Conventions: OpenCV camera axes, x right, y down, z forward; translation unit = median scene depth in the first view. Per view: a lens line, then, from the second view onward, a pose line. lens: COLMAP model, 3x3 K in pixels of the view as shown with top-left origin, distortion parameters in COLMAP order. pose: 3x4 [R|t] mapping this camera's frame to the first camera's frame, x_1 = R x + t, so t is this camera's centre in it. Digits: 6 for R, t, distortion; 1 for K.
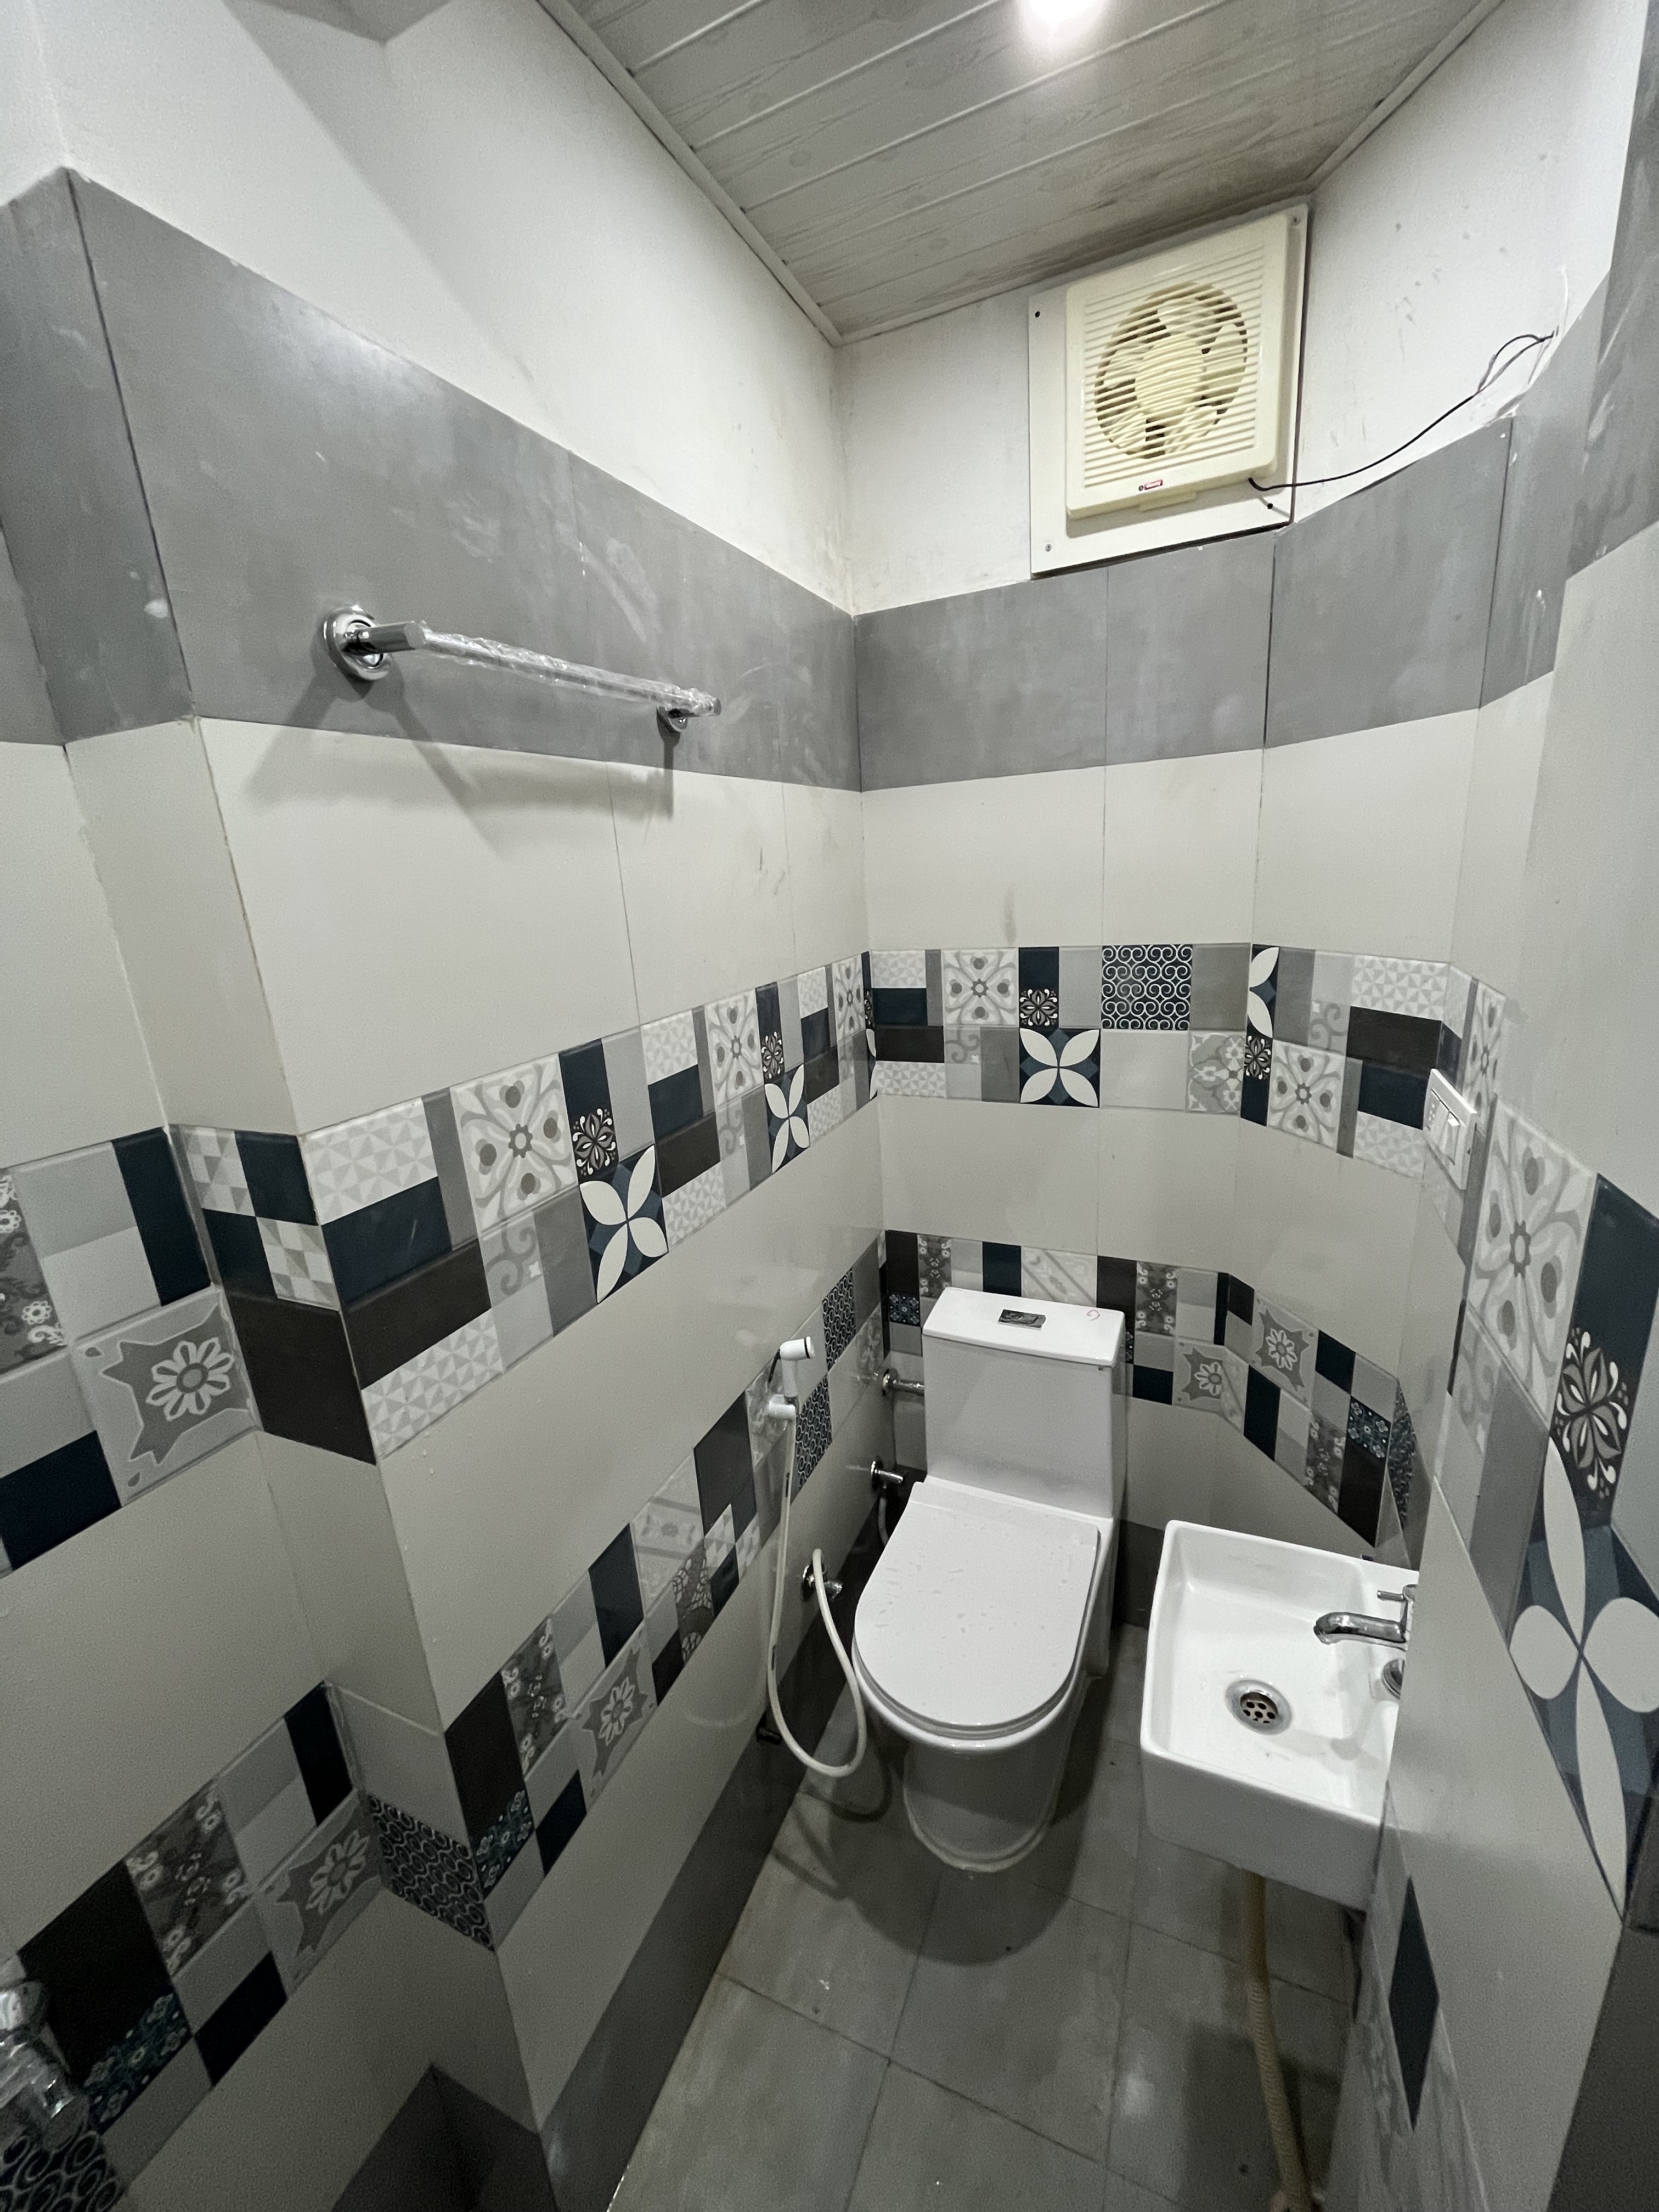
lens RADIAL K [[895.6, 0, 832.8], [0, 895.6, 1116.6], [0, 0, 1]] dist [-0.002283, -0.000191]
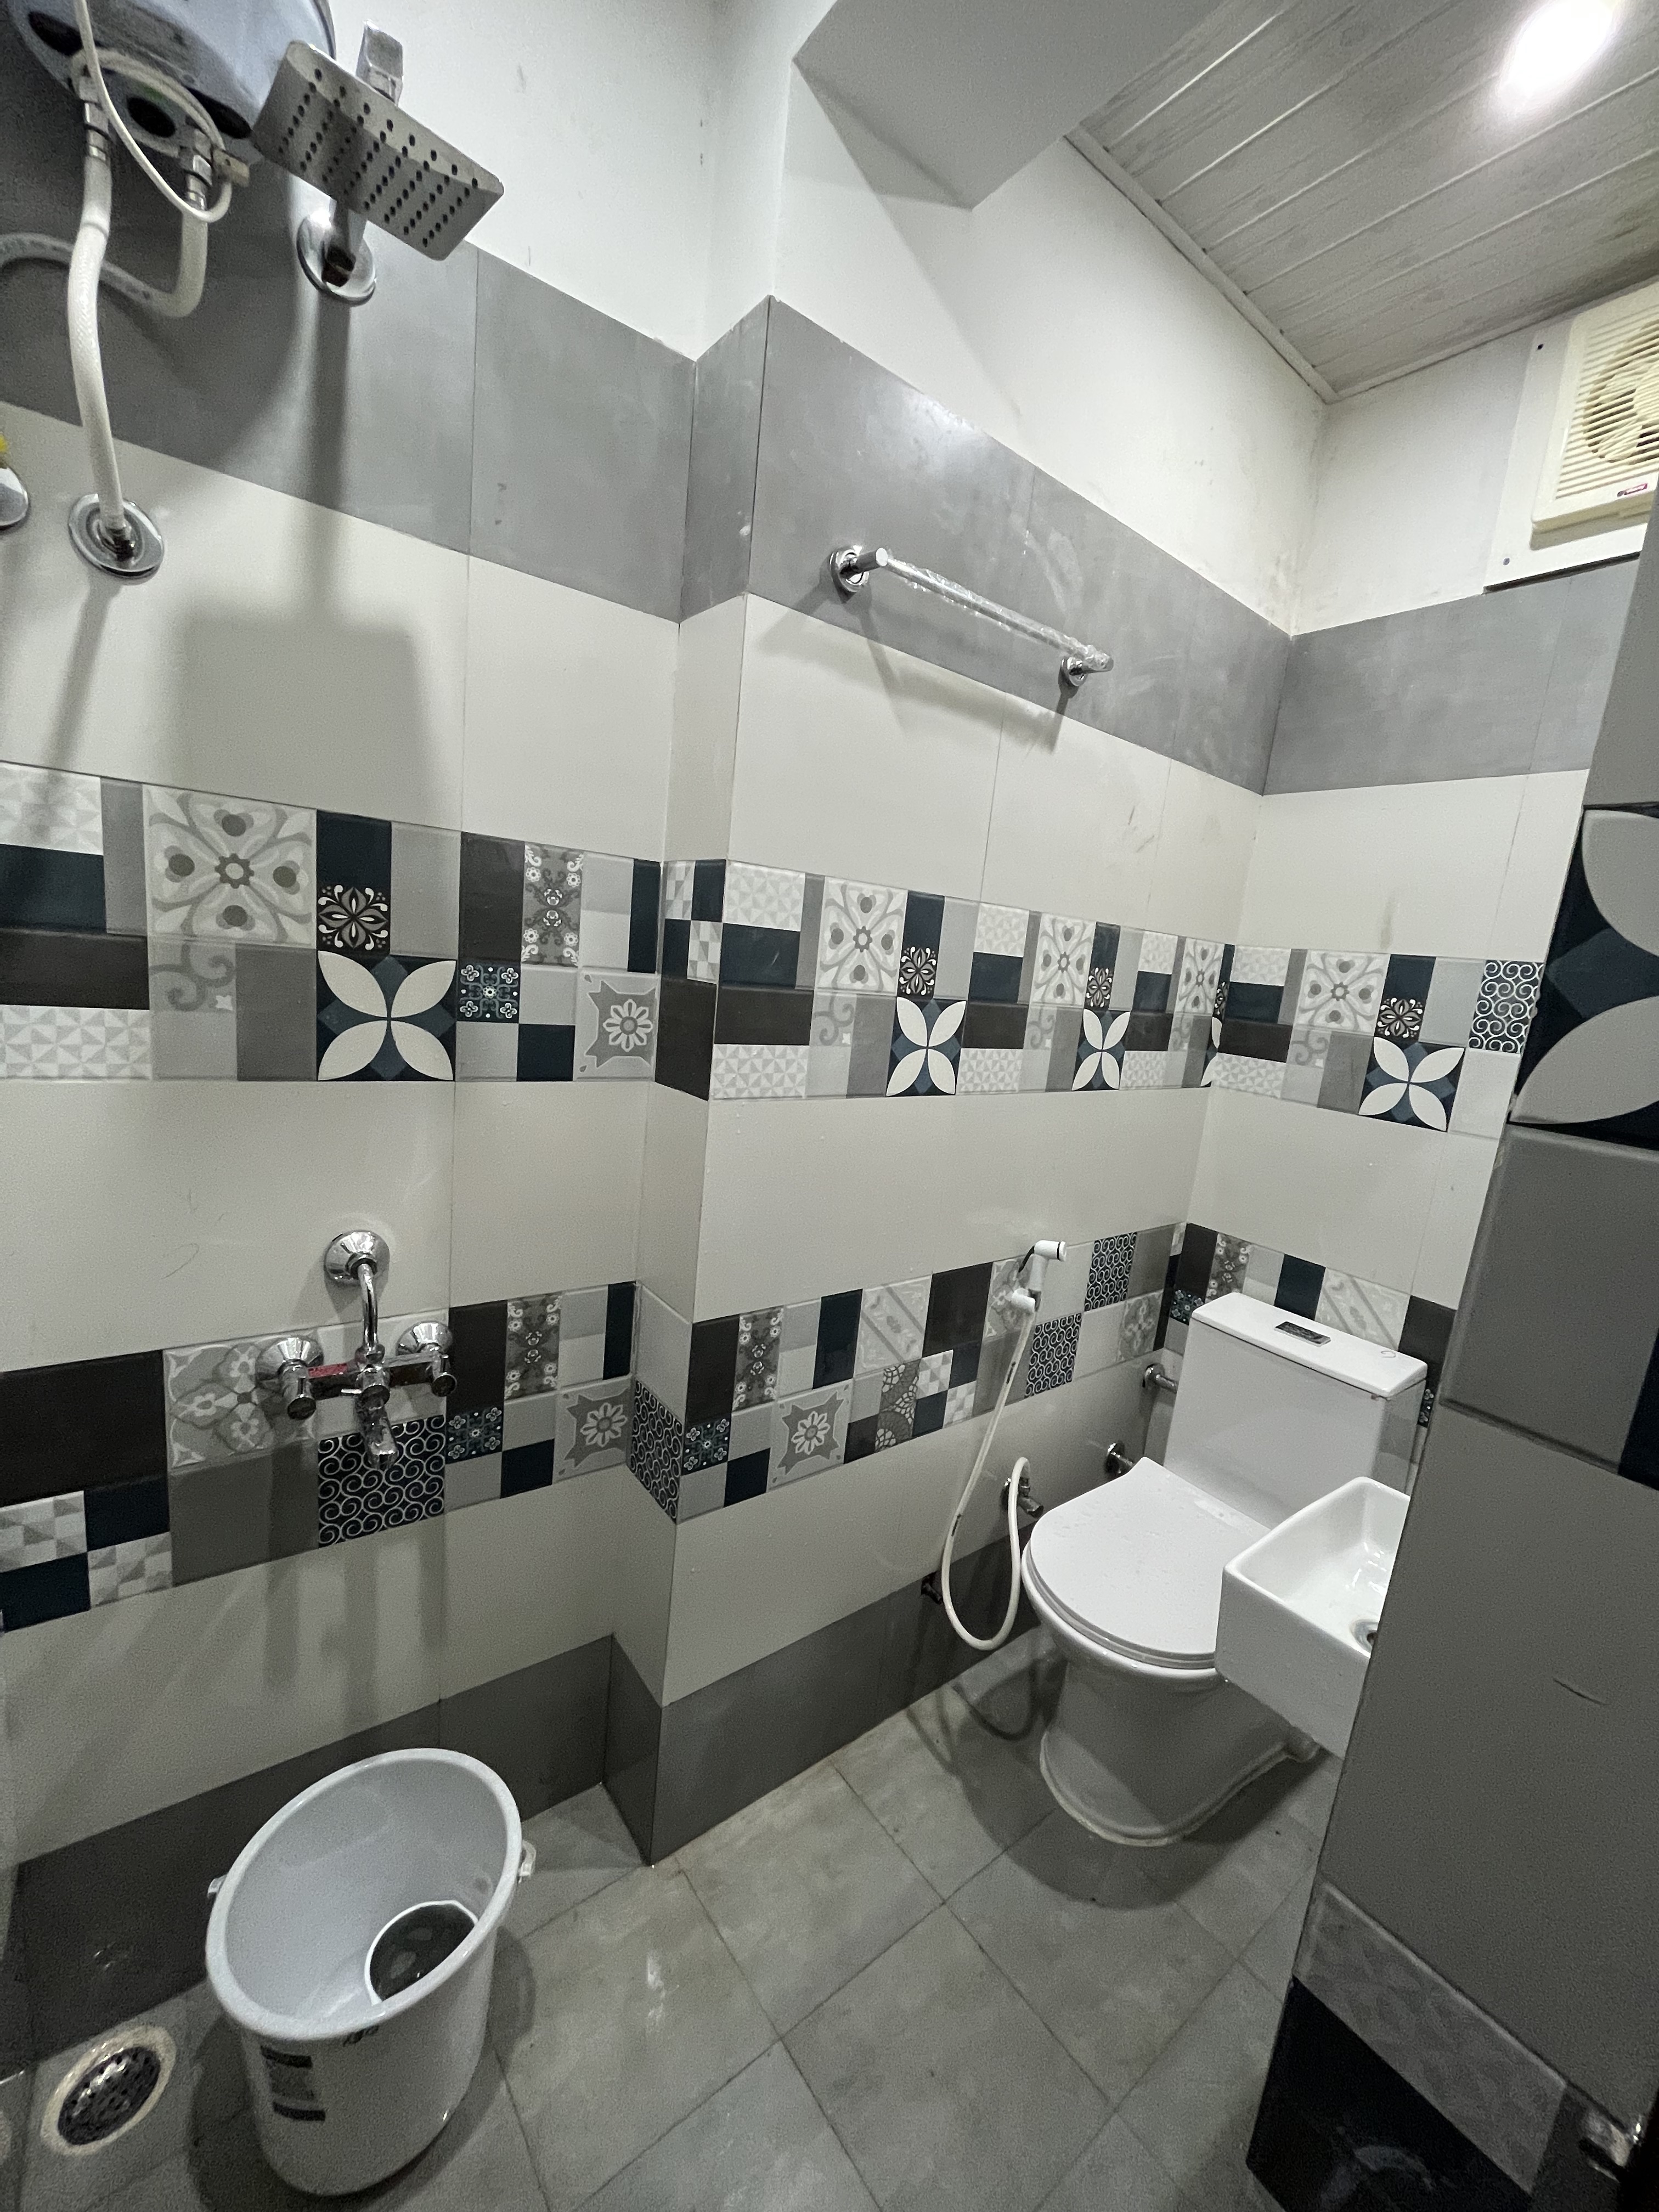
lens RADIAL K [[895.6, 0, 828.5], [0, 895.6, 1114.8], [0, 0, 1]] dist [-0.002283, -0.000191]
pose [[0.865846, 0.235893, -0.441209, 0.199363], [-0.280859, 0.958978, -0.038449, 0.258580], [0.414040, 0.157209, 0.896580, -0.148555]]
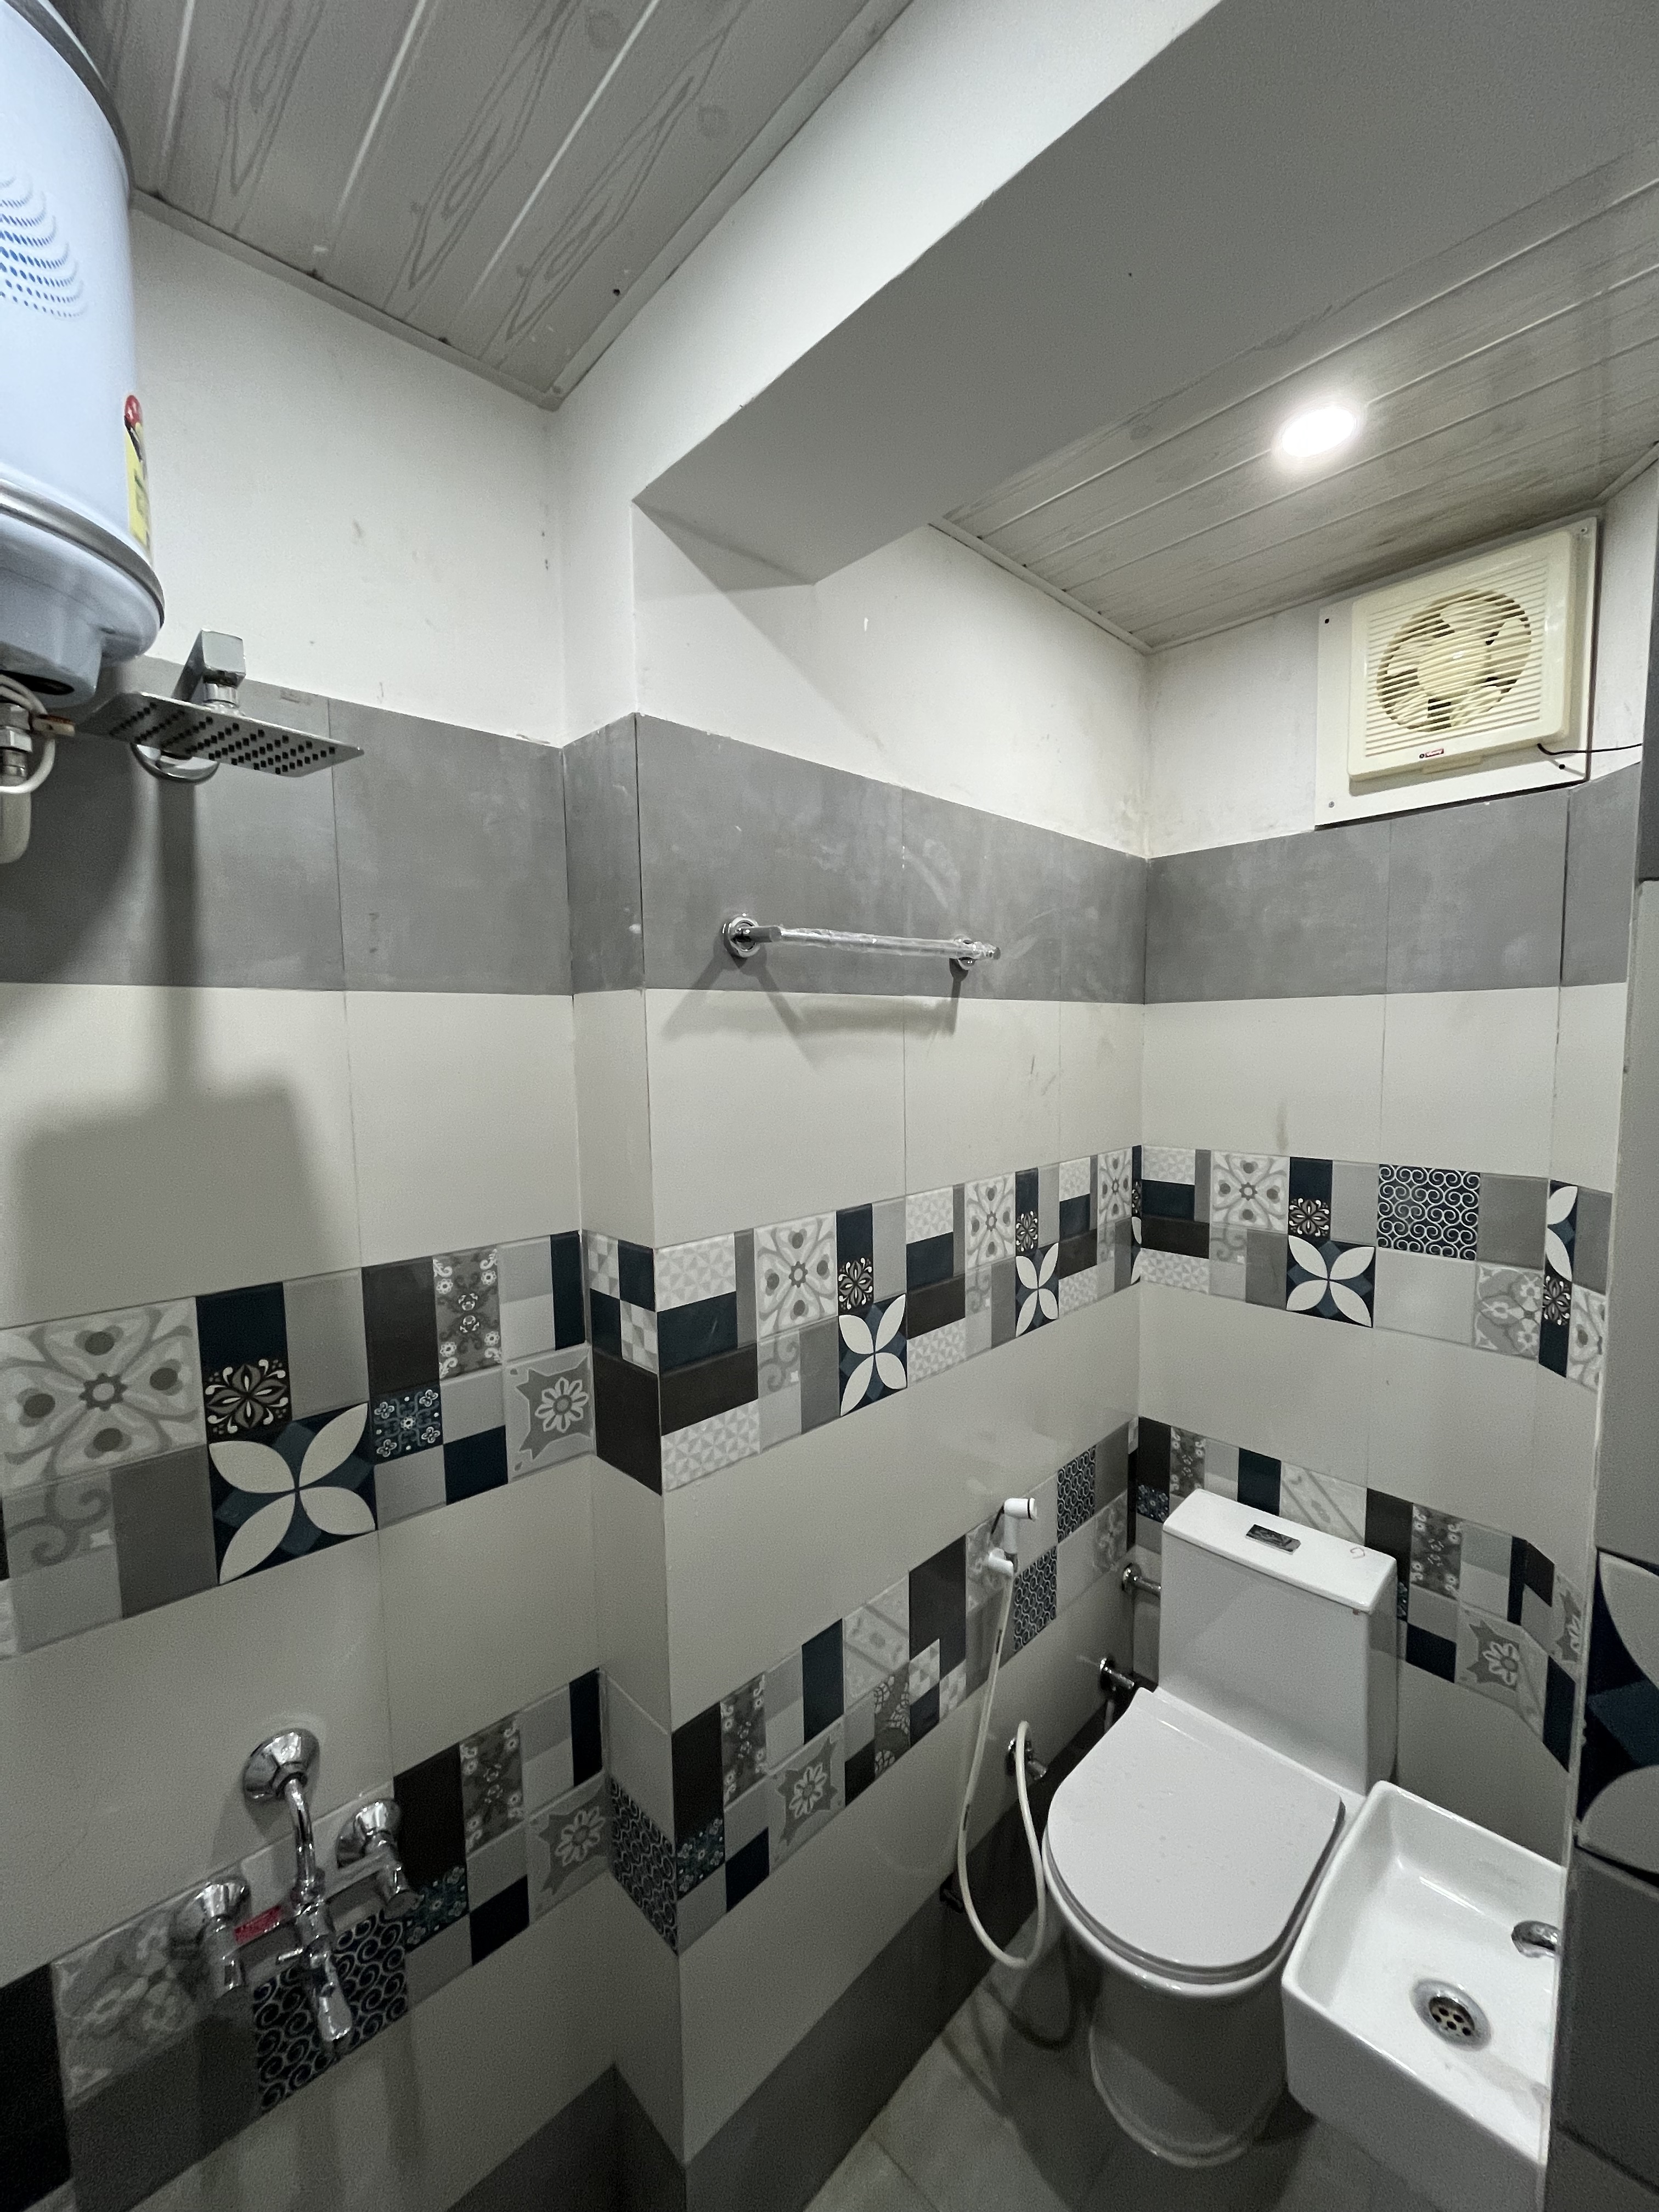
lens RADIAL K [[895.6, 0, 828.8], [0, 895.6, 1115.8], [0, 0, 1]] dist [-0.002283, -0.000191]
pose [[0.929356, 0.082578, -0.359831, 0.109846], [-0.143956, 0.978570, -0.147230, -0.010122], [0.339962, 0.188629, 0.921328, -0.181579]]
